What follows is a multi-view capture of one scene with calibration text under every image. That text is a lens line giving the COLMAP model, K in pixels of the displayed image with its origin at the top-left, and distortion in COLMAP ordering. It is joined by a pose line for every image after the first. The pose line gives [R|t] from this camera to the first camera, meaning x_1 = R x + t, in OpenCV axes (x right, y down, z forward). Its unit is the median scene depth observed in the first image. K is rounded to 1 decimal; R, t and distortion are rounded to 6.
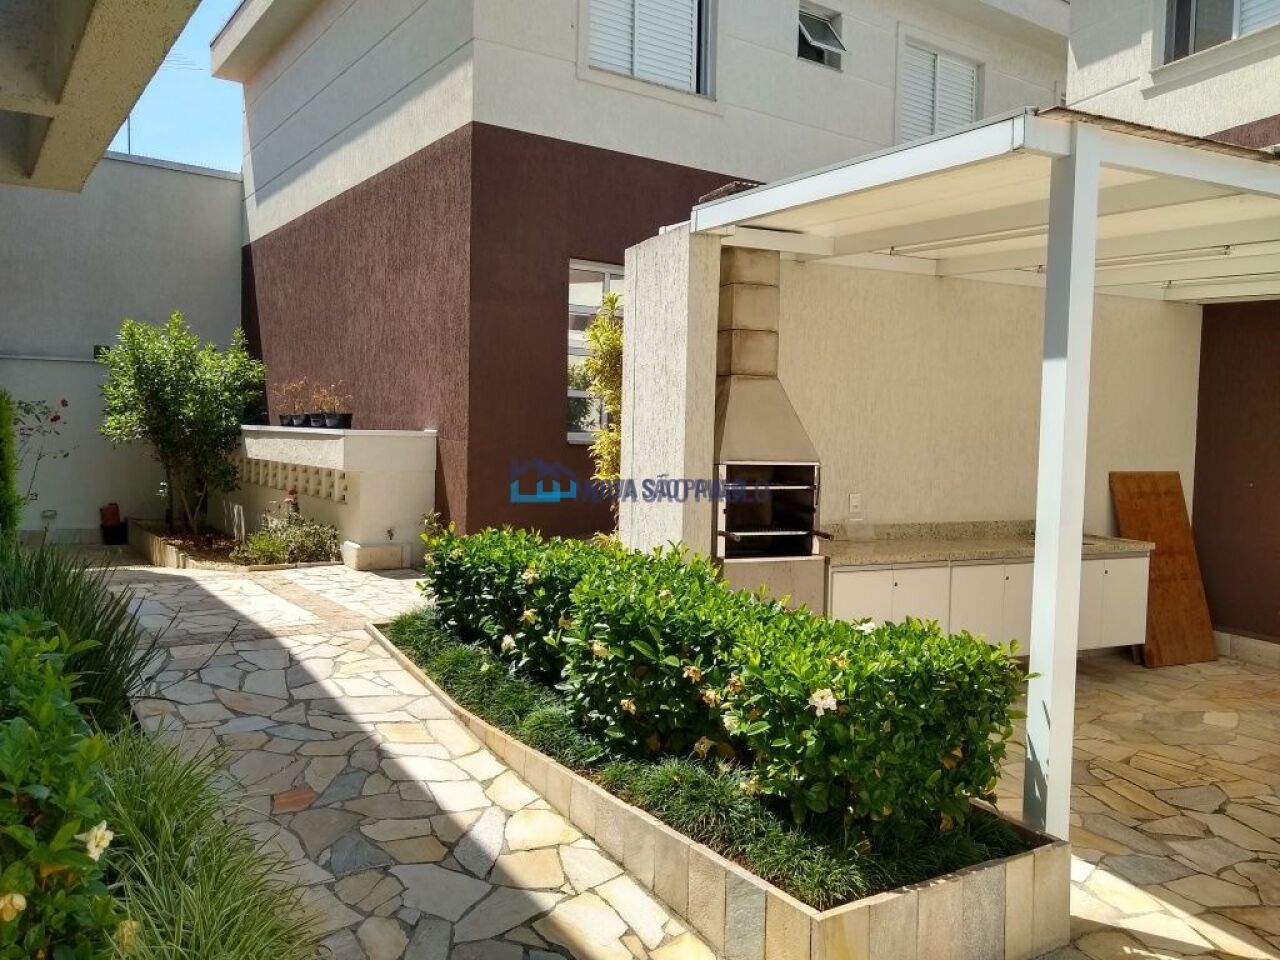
lens RADIAL K [[1037.3, 0, 640.0], [0, 1037.3, 480.0], [0, 0, 1]] dist [0.061838, -0.235691]
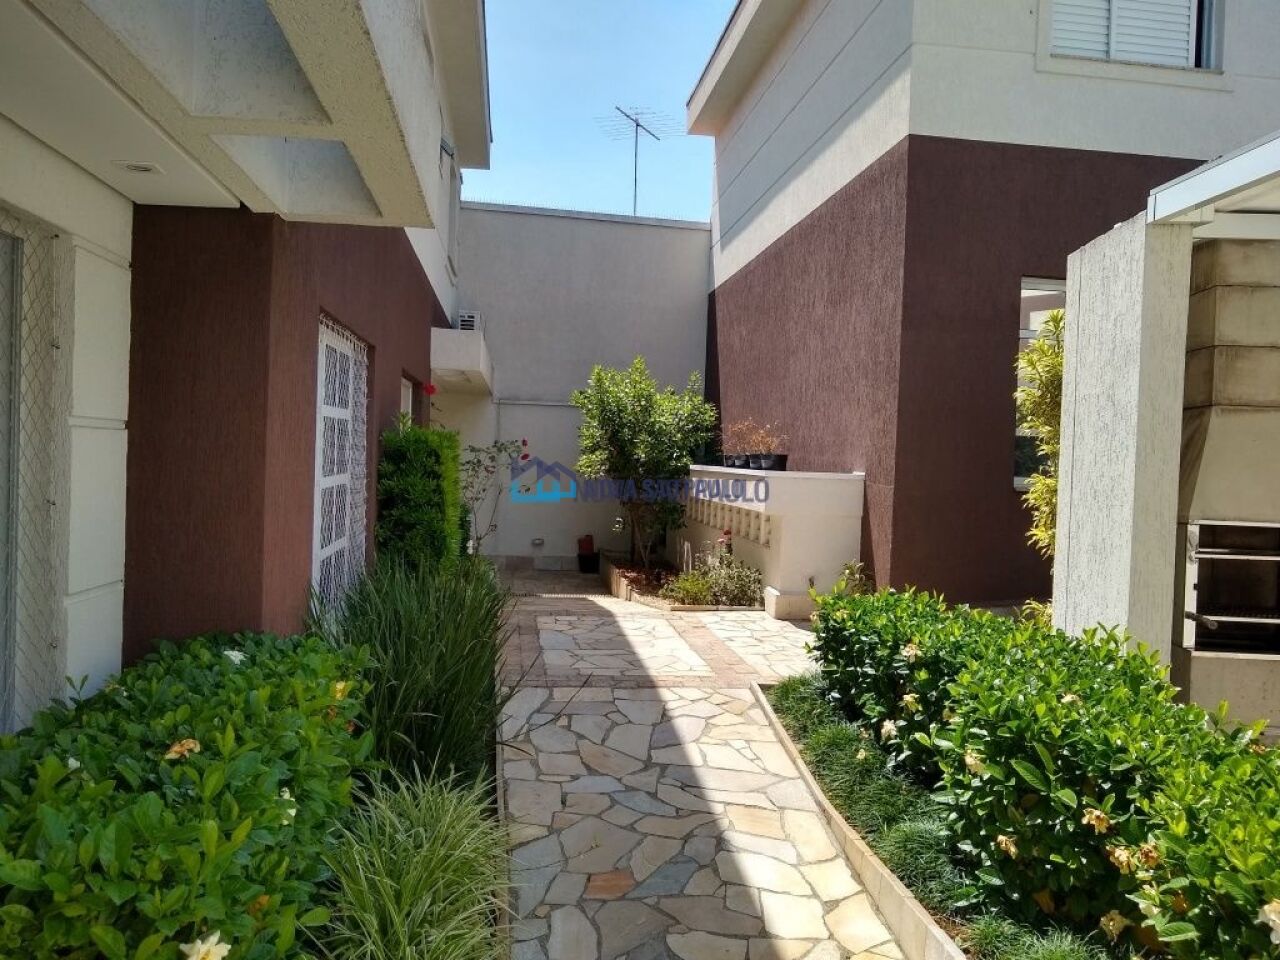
lens RADIAL K [[1022.8, 0, 640.0], [0, 1022.8, 480.0], [0, 0, 1]] dist [-0.010661, 0.009637]
pose [[0.888573, 0.017548, -0.458400, 0.062846], [-0.035264, 0.998924, -0.030118, -0.010630], [0.457379, 0.042928, 0.888235, 0.157283]]
